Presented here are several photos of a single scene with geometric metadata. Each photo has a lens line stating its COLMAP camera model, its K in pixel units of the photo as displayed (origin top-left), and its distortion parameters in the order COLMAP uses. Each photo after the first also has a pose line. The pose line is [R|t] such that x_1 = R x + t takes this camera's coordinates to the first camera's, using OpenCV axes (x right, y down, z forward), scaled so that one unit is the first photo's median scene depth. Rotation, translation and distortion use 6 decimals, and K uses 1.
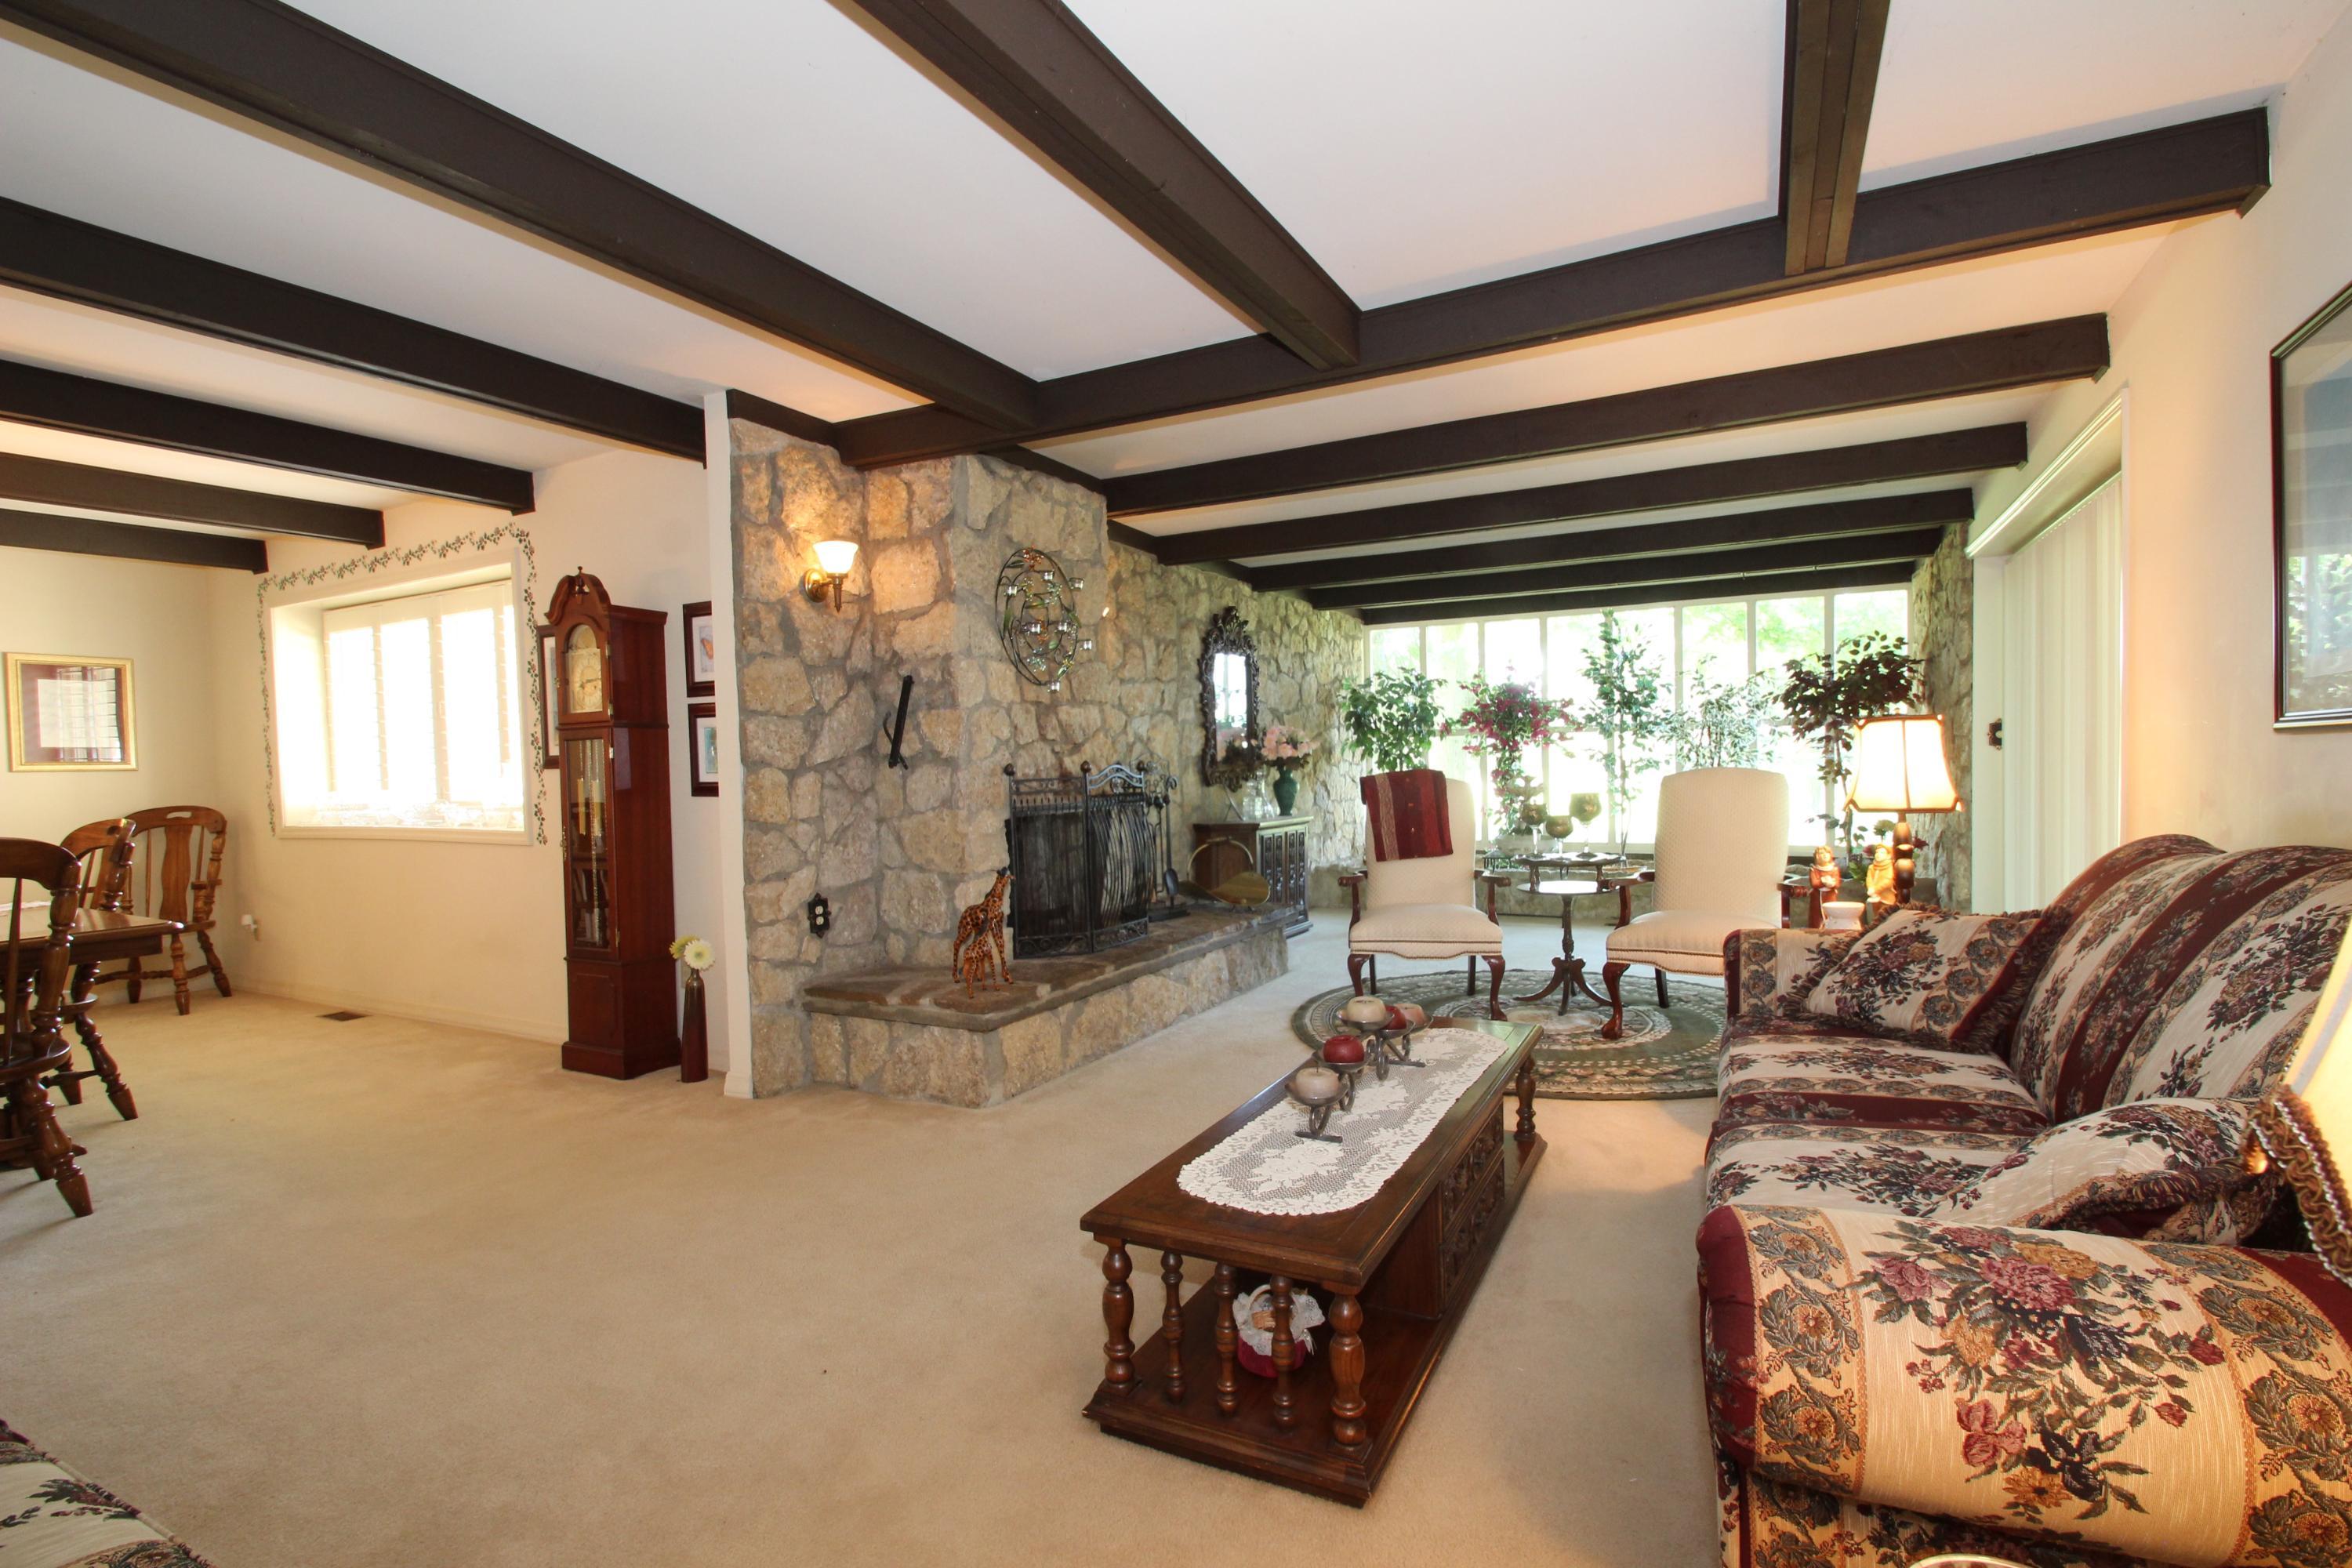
lens RADIAL K [[1083.6, 0, 1197.2], [0, 1083.6, 790.3], [0, 0, 1]] dist [-0.002251, -0.006594]
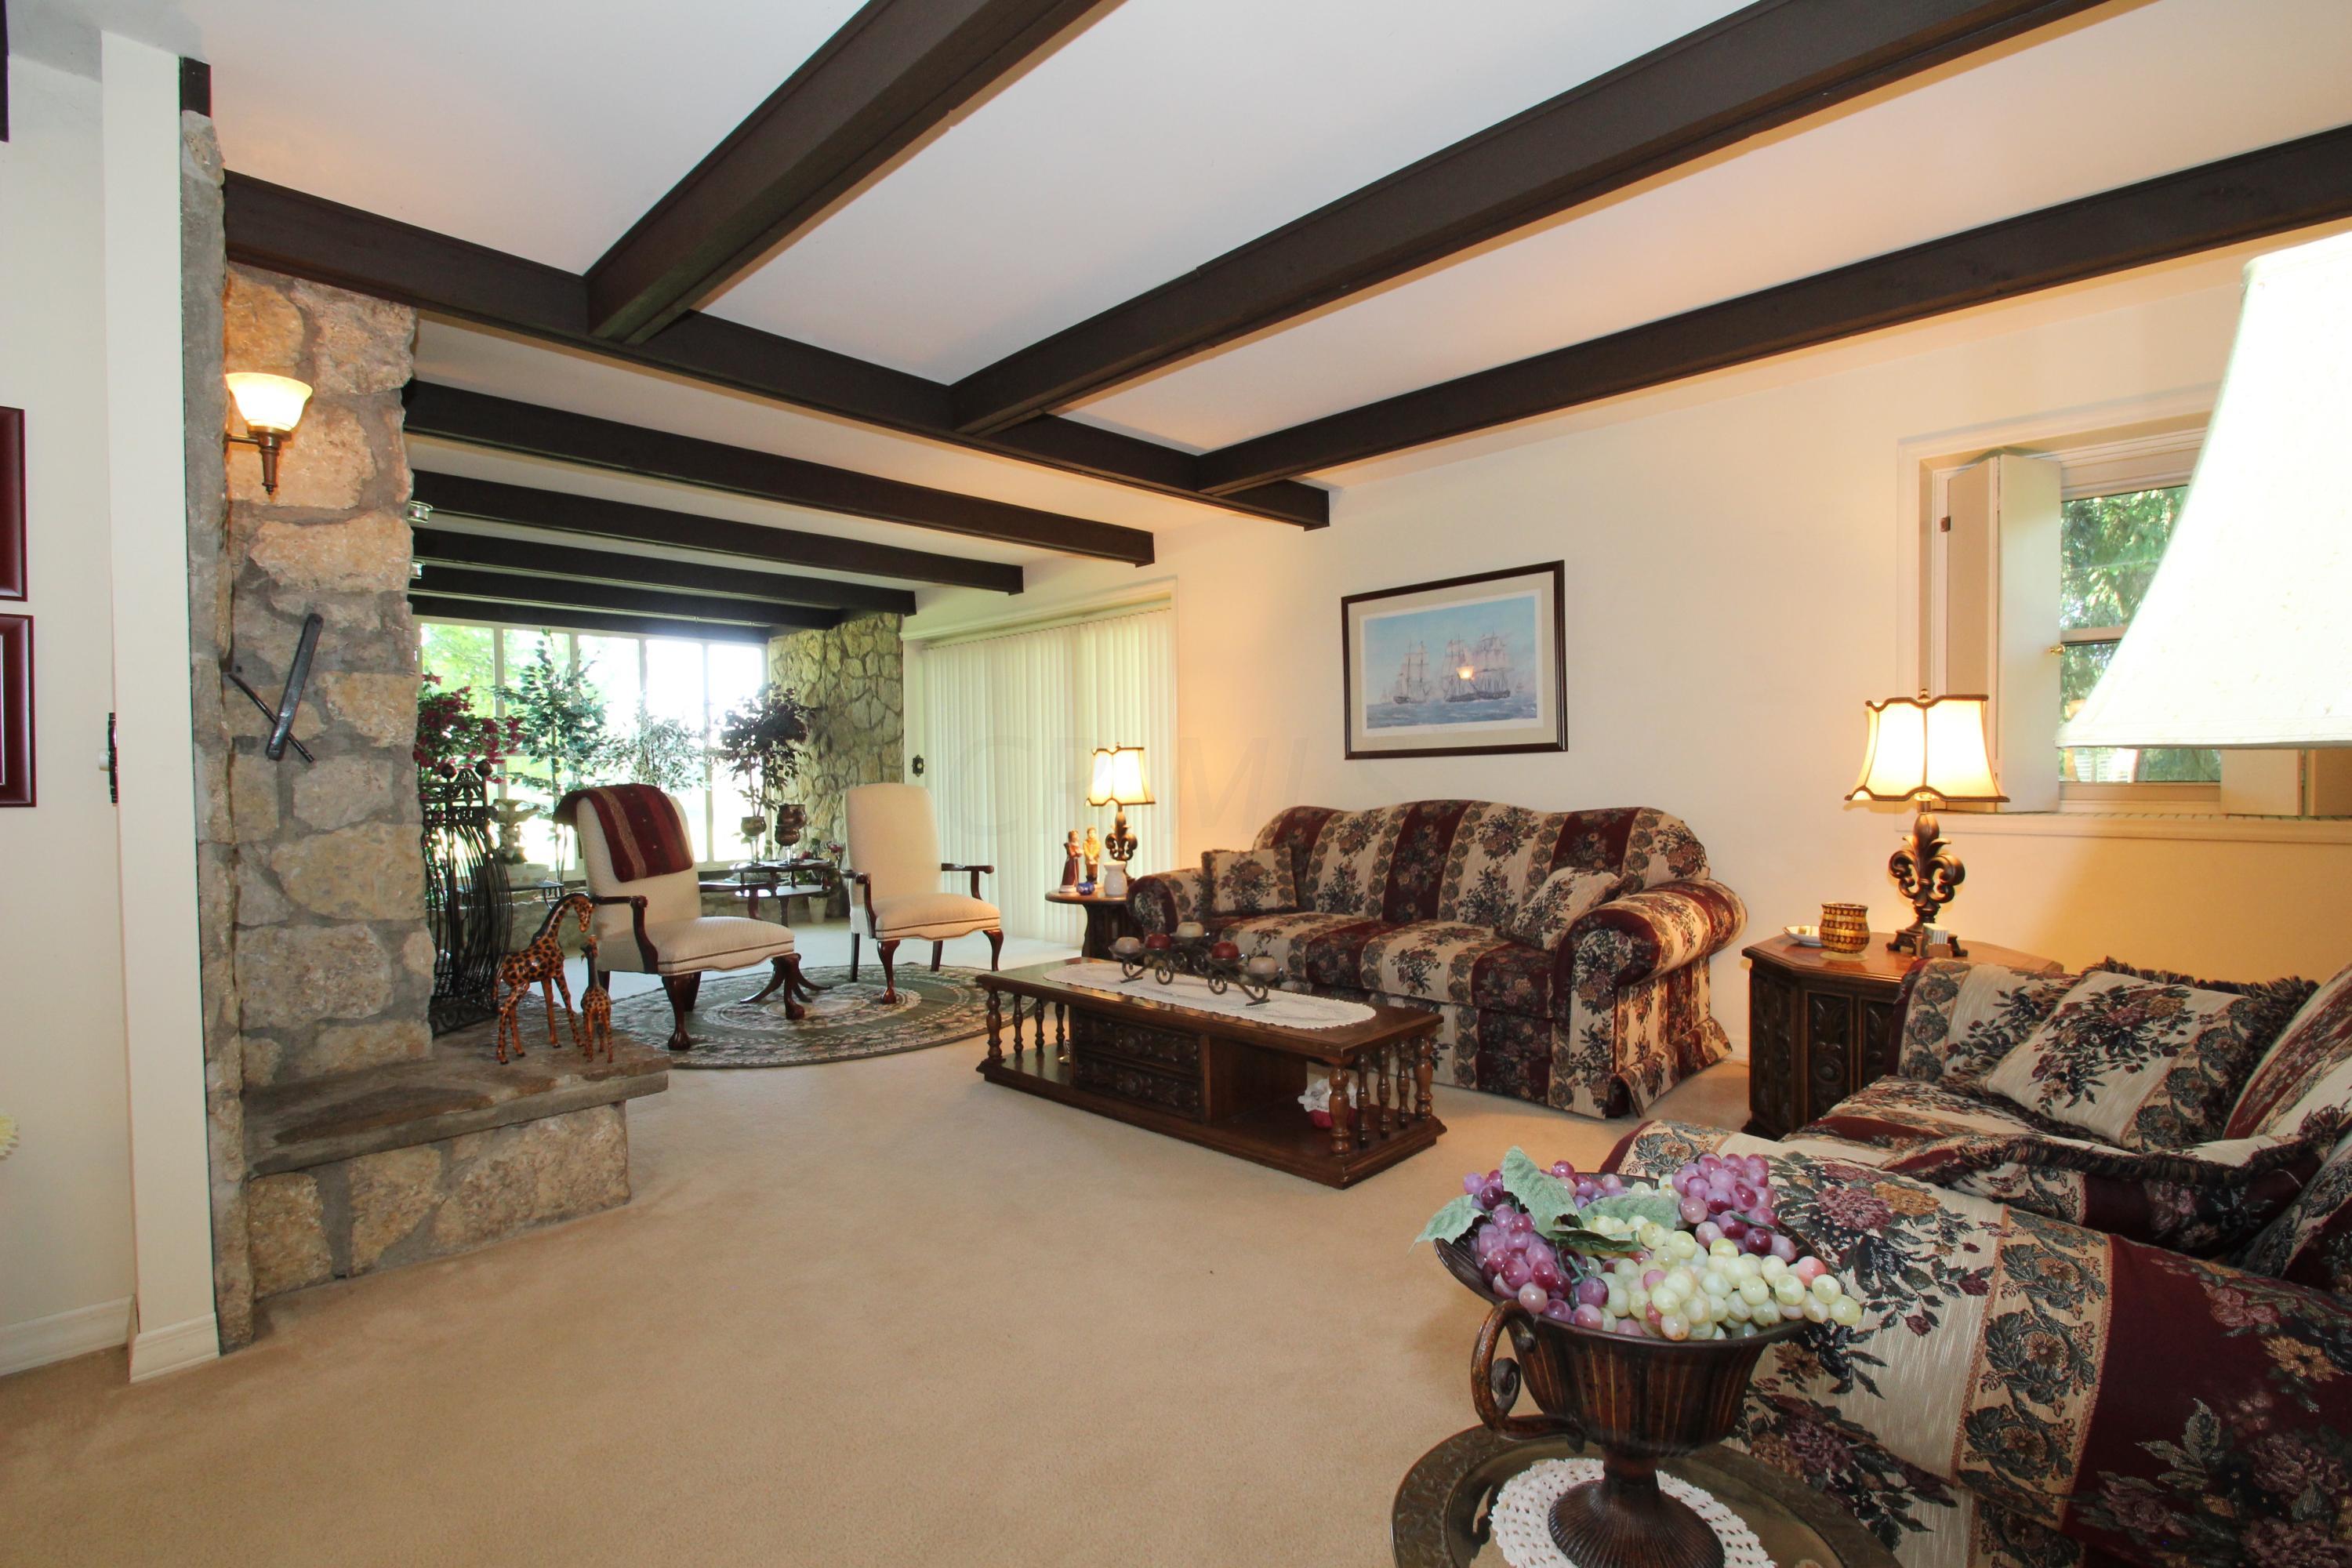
lens RADIAL K [[1083.6, 0, 1197.8], [0, 1083.6, 786.8], [0, 0, 1]] dist [-0.002251, -0.006594]
pose [[0.282860, 0.010531, 0.959103, -0.711789], [0.034614, 0.999176, -0.021179, 0.025126], [-0.958536, 0.039189, 0.282263, 0.331117]]
